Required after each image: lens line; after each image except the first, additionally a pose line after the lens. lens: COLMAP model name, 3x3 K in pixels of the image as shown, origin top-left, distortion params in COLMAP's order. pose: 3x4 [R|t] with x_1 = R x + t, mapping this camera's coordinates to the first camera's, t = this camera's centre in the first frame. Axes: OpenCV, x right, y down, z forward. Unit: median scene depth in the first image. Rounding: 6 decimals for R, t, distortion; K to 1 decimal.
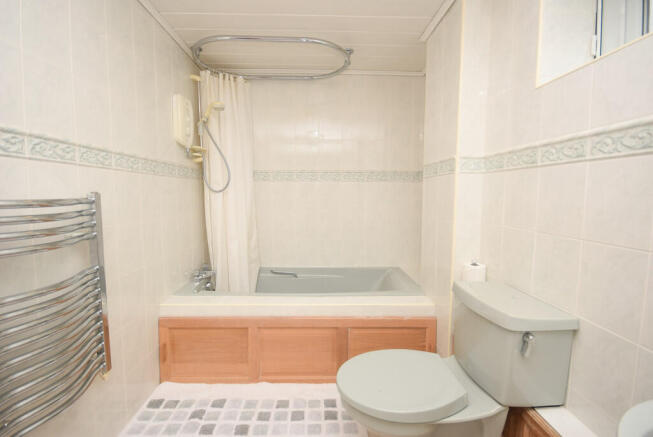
lens RADIAL K [[291.2, 0, 324.7], [0, 291.2, 218.3], [0, 0, 1]] dist [-0.003942, -0.000455]
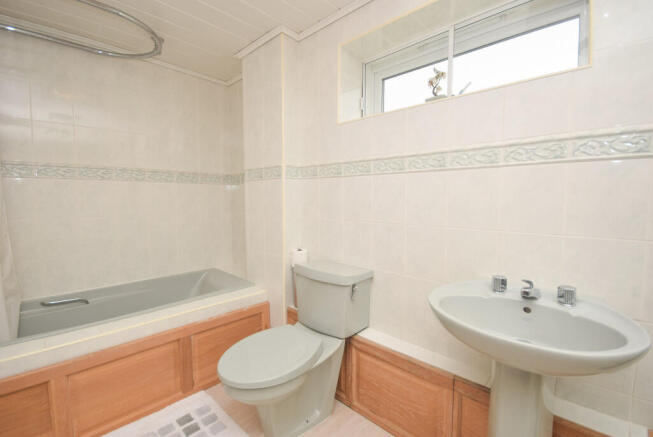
lens RADIAL K [[291.2, 0, 324.7], [0, 291.2, 218.3], [0, 0, 1]] dist [-0.003942, -0.000455]
pose [[0.705434, -0.052773, 0.706808, -0.268770], [0.061187, 0.998036, 0.013450, 0.007859], [-0.706130, 0.033759, 0.707277, 0.005647]]
